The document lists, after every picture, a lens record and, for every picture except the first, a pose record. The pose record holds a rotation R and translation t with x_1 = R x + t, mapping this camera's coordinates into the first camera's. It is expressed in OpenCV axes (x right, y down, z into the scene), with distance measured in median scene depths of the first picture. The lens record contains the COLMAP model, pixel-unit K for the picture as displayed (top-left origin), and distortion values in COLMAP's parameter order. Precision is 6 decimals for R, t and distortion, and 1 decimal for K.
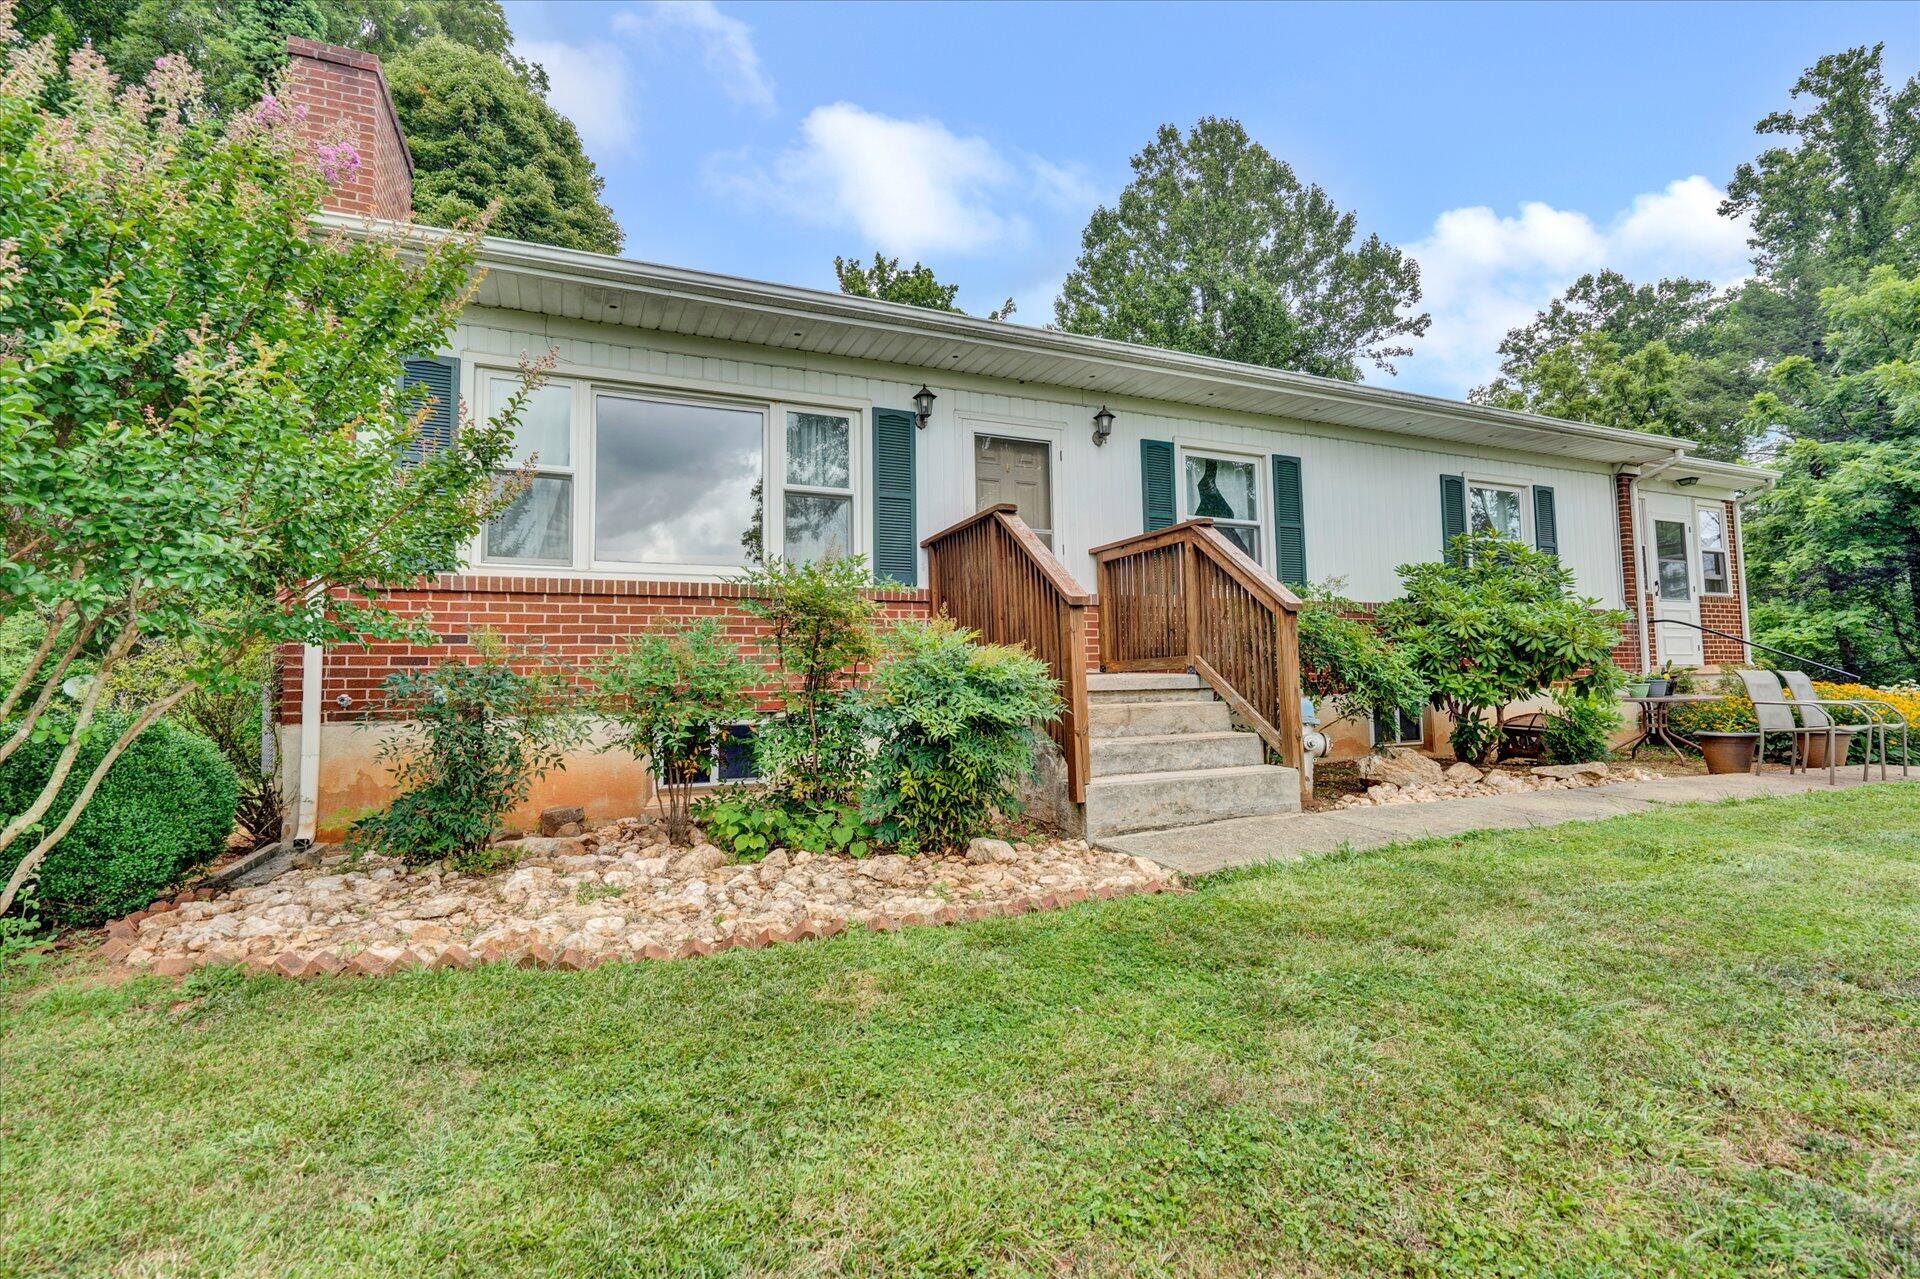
lens RADIAL K [[920.2, 0, 963.6], [0, 920.2, 634.9], [0, 0, 1]] dist [0.005826, 0.001257]
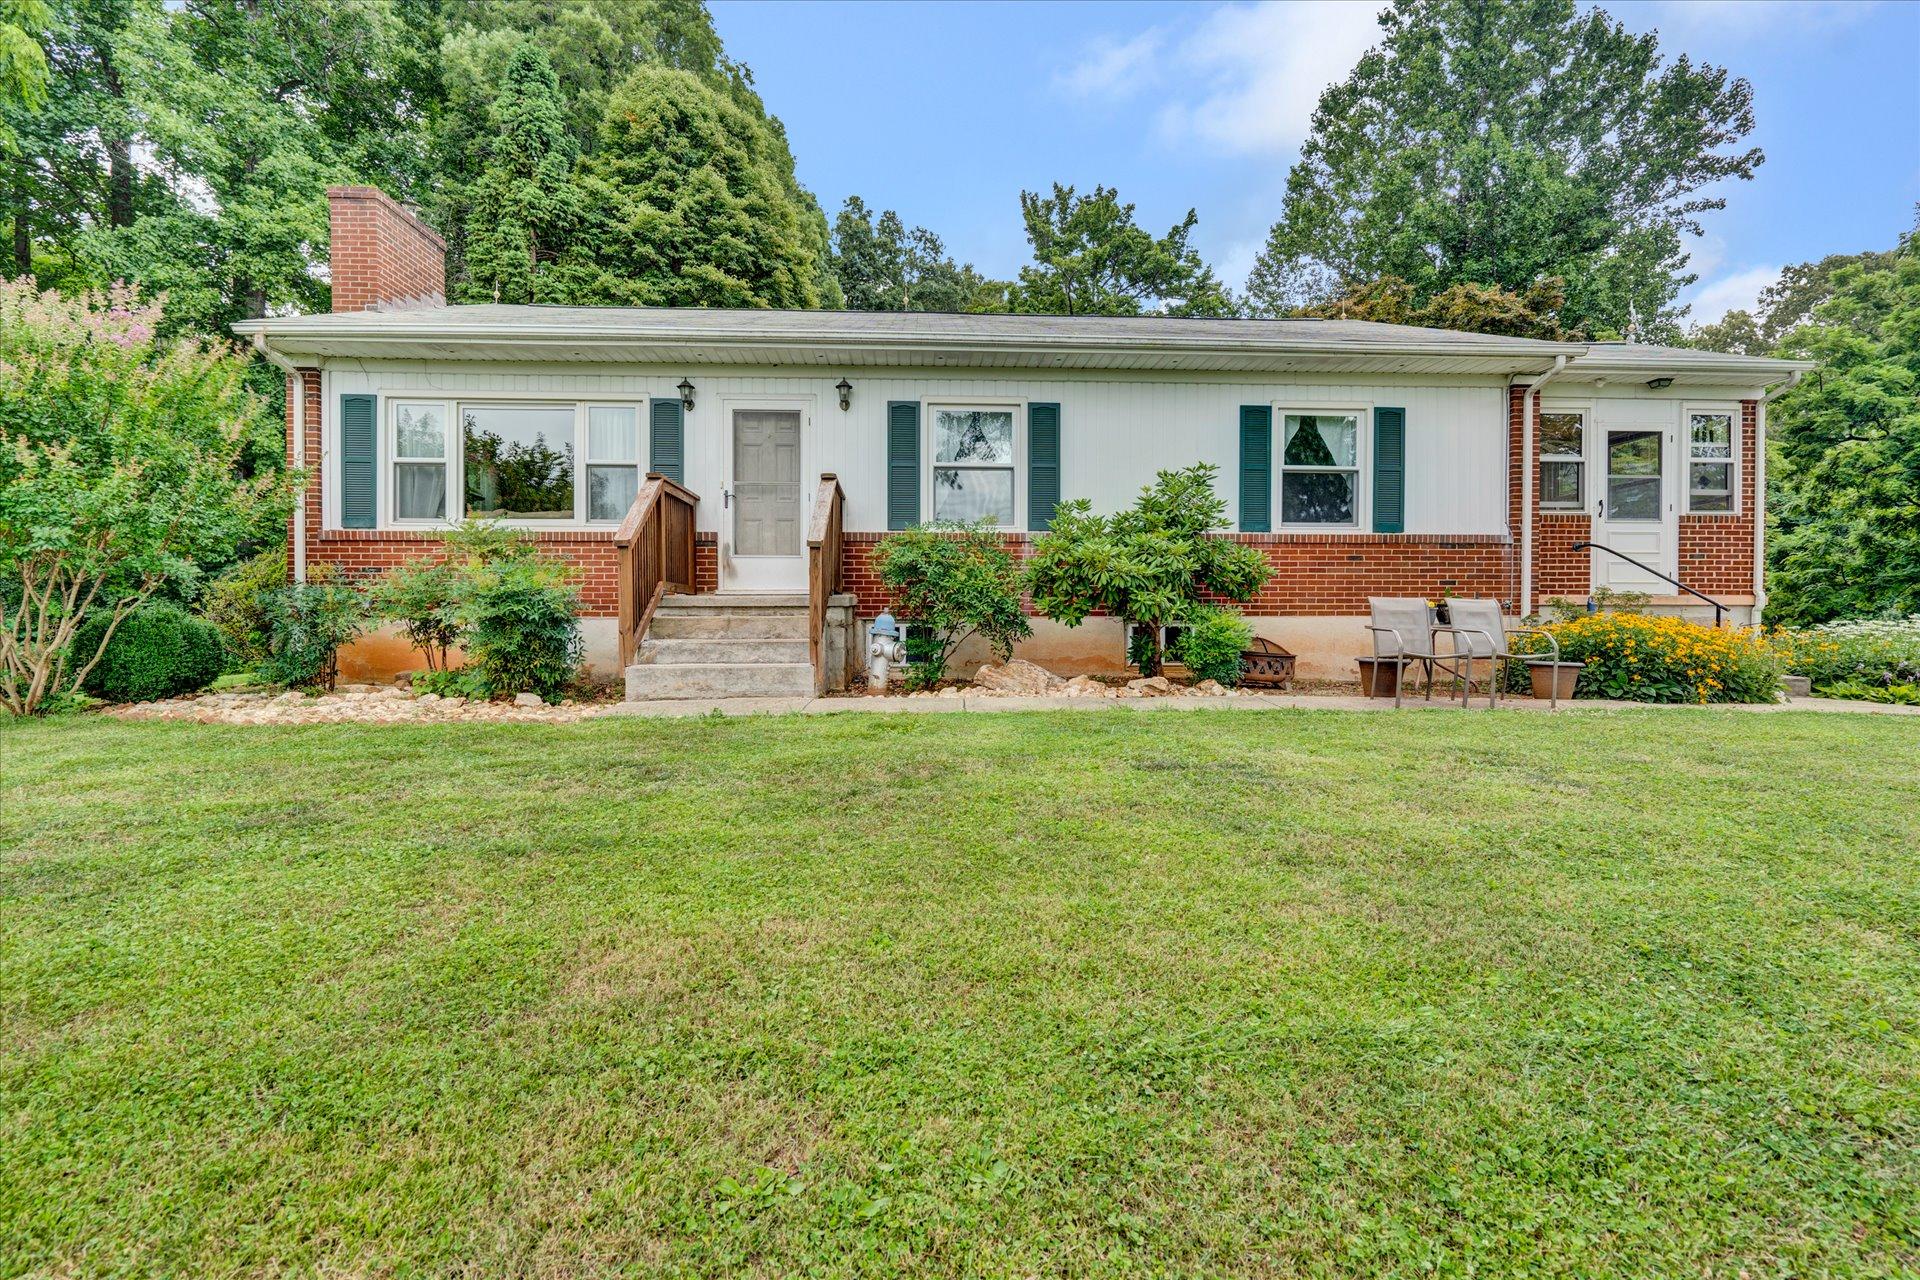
lens RADIAL K [[960.0, 0, 960.0], [0, 960.0, 640.0], [0, 0, 1]] dist [0.005516, 0.001102]
pose [[0.929485, 0.023139, -0.368133, 0.297236], [0.005419, 0.997066, 0.076351, 0.001042], [0.368820, -0.072962, 0.926633, -0.058937]]
